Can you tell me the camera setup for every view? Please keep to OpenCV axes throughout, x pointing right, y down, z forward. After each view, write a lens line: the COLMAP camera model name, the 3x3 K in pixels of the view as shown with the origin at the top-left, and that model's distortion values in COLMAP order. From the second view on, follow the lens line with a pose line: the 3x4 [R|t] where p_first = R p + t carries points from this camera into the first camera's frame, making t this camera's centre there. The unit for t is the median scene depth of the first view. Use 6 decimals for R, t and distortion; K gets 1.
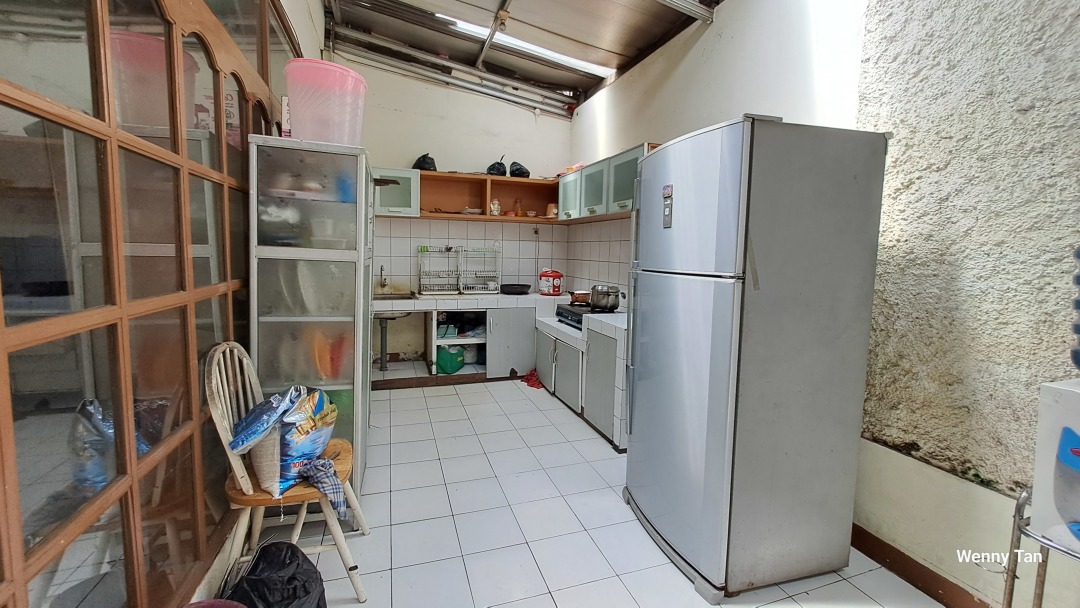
lens RADIAL K [[425.1, 0, 517.9], [0, 425.1, 286.5], [0, 0, 1]] dist [-0.000292, -0.000042]
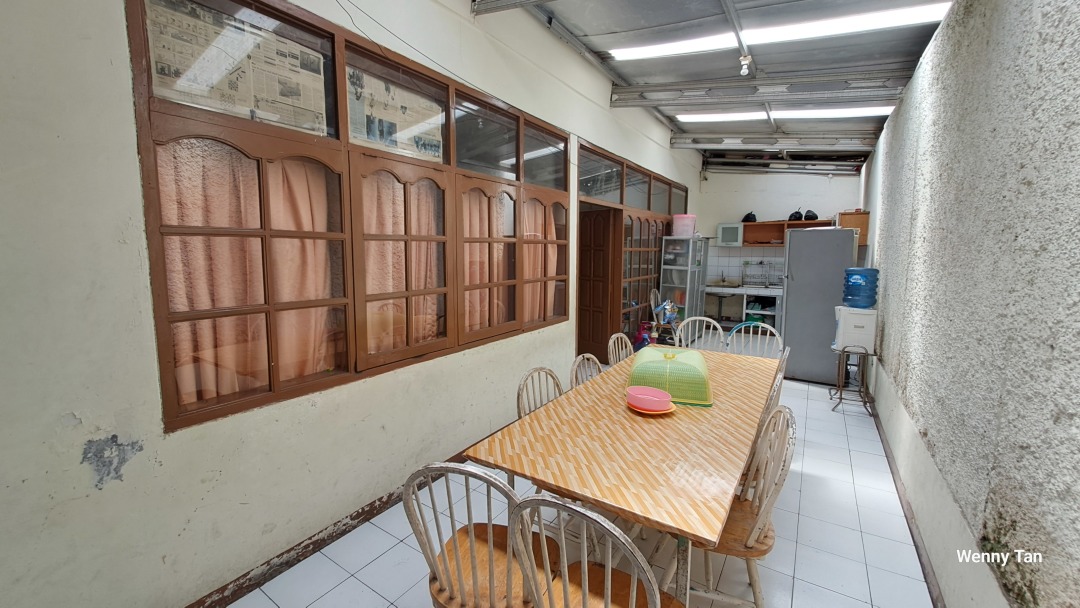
lens RADIAL K [[423.6, 0, 538.9], [0, 423.6, 291.9], [0, 0, 1]] dist [0.001079, 0.000247]
pose [[0.638359, 0.061170, -0.767304, 1.029076], [-0.056314, 0.997877, 0.032701, 0.051415], [0.767676, 0.022335, 0.640449, -1.460305]]
